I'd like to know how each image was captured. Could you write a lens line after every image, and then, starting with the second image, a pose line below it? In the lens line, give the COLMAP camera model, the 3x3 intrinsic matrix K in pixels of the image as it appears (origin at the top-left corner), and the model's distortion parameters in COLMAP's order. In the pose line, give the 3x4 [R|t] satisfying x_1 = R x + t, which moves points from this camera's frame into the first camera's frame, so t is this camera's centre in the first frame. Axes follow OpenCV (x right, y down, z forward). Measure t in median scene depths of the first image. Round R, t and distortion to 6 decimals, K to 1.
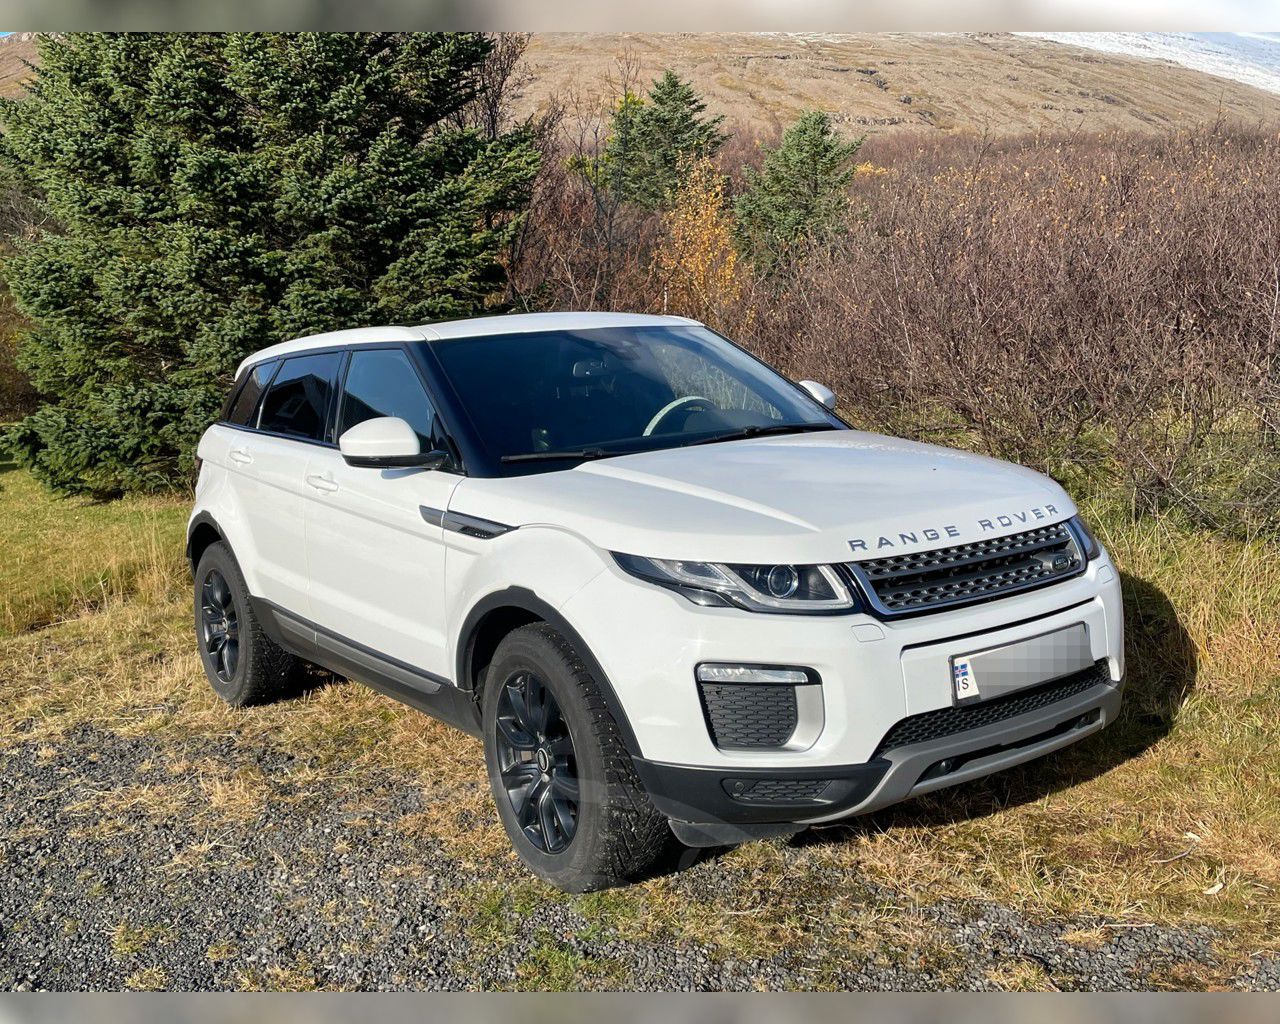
lens RADIAL K [[1276.5, 0, 635.7], [0, 1276.5, 512.1], [0, 0, 1]] dist [0.043886, 0.000000]
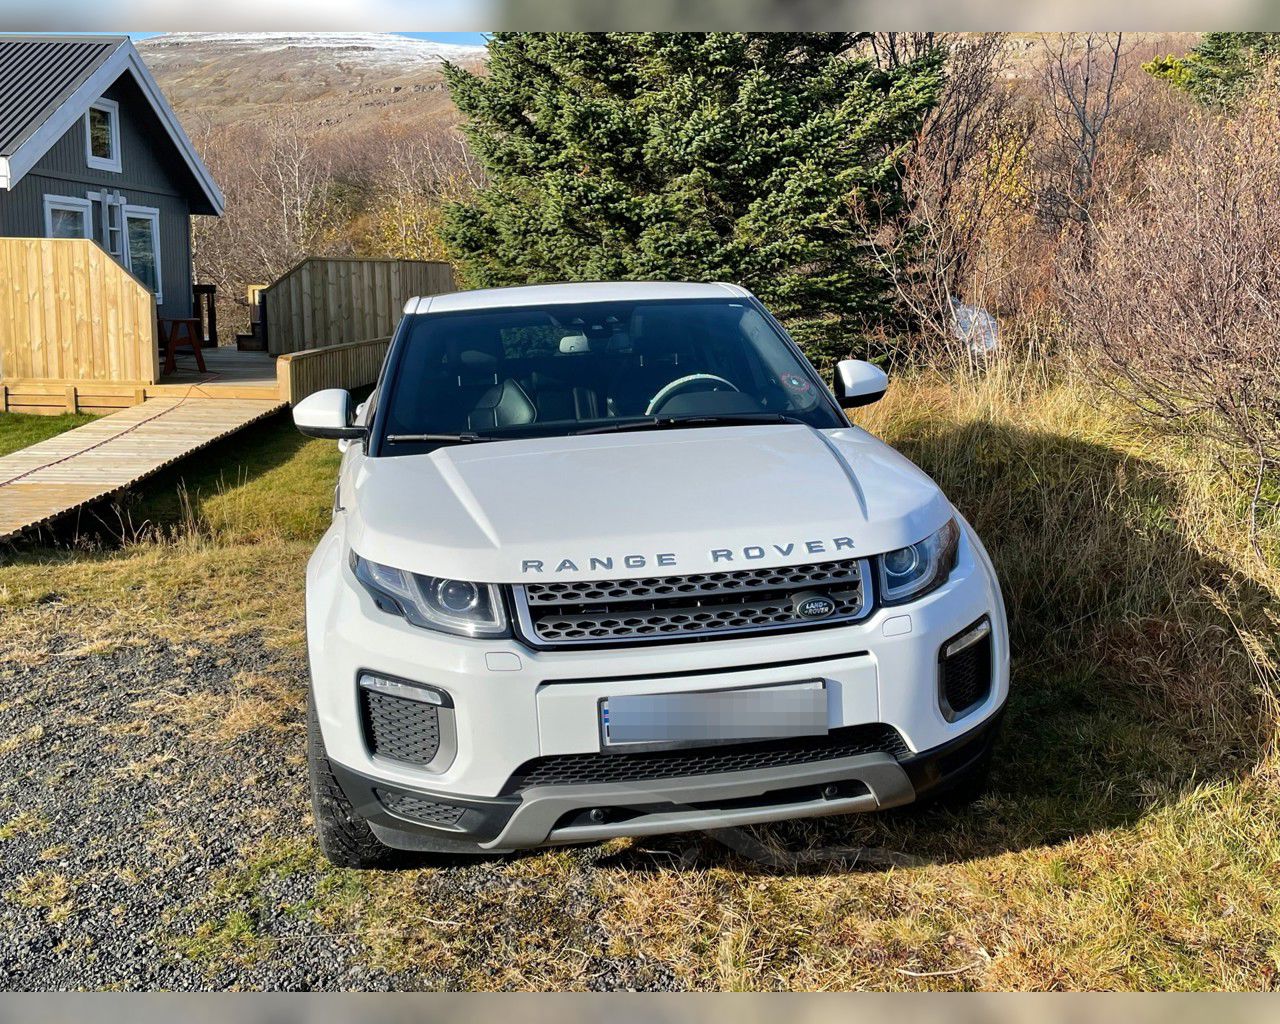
lens RADIAL K [[1276.5, 0, 637.5], [0, 1276.5, 515.1], [0, 0, 1]] dist [0.043886, 0.000000]
pose [[0.898715, 0.088162, -0.429579, 0.185841], [-0.060969, 0.995189, 0.076689, -0.025376], [0.434274, -0.042731, 0.899767, 0.057134]]
